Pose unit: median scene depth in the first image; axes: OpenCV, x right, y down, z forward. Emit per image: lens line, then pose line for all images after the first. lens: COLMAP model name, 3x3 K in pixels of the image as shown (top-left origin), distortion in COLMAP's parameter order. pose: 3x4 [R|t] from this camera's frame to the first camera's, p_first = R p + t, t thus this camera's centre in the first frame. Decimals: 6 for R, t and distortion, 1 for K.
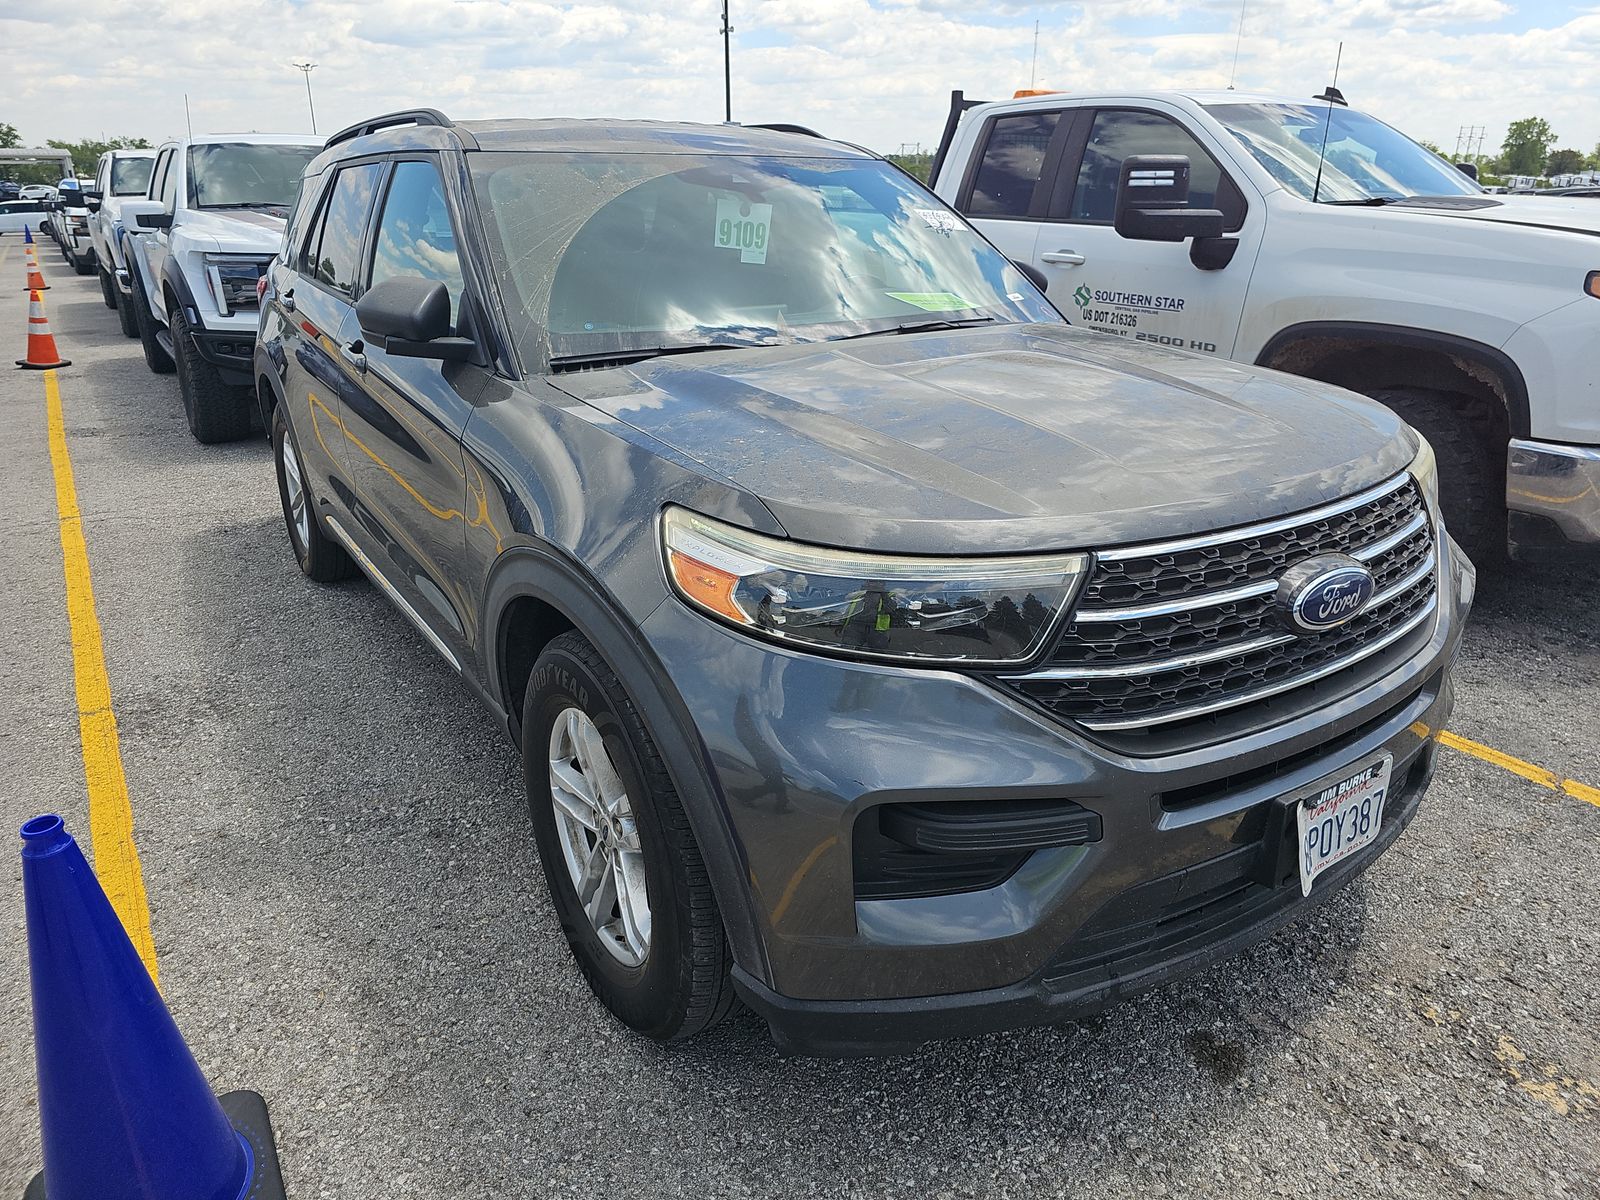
lens RADIAL K [[1094.3, 0, 799.8], [0, 1094.3, 570.0], [0, 0, 1]] dist [0.042293, -0.044457]
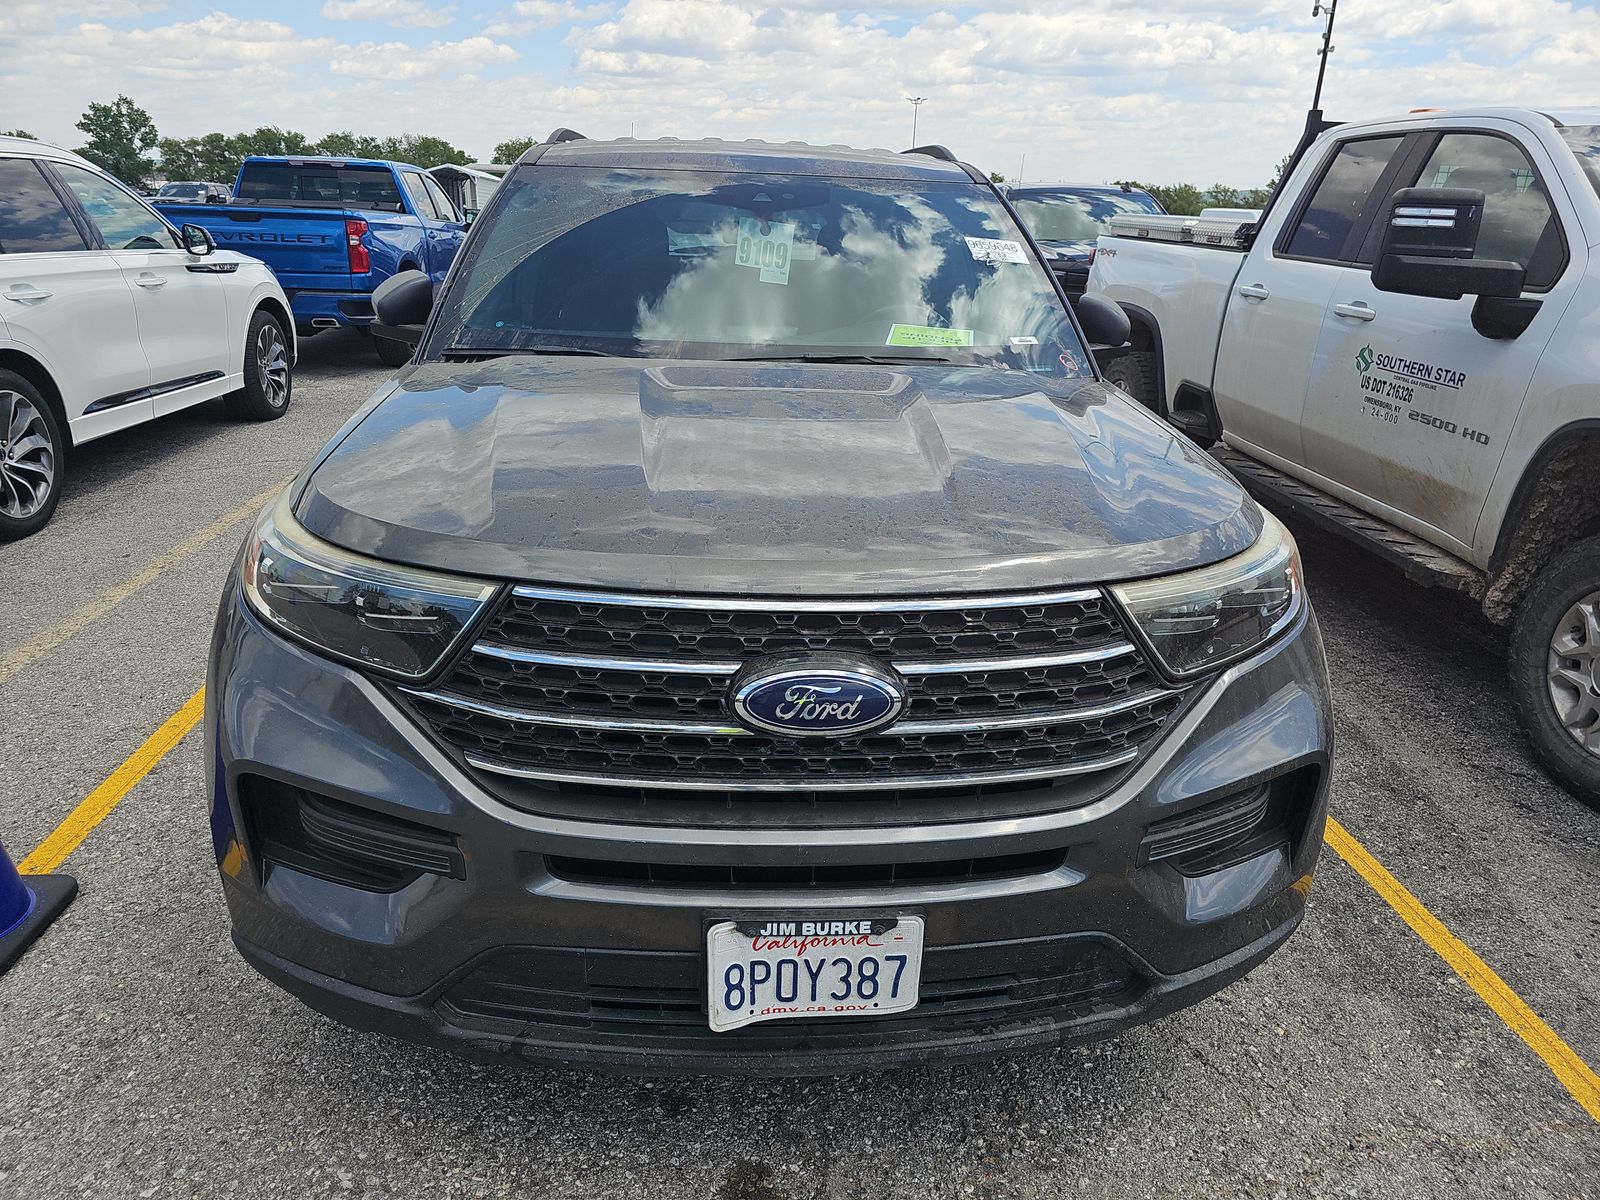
lens RADIAL K [[1089.3, 0, 800.0], [0, 1089.3, 600.0], [0, 0, 1]] dist [0.035247, -0.035643]
pose [[0.864845, 0.197112, -0.461725, 0.494341], [-0.196006, 0.979279, 0.050924, -0.053691], [0.462195, 0.046459, 0.885560, 0.148821]]
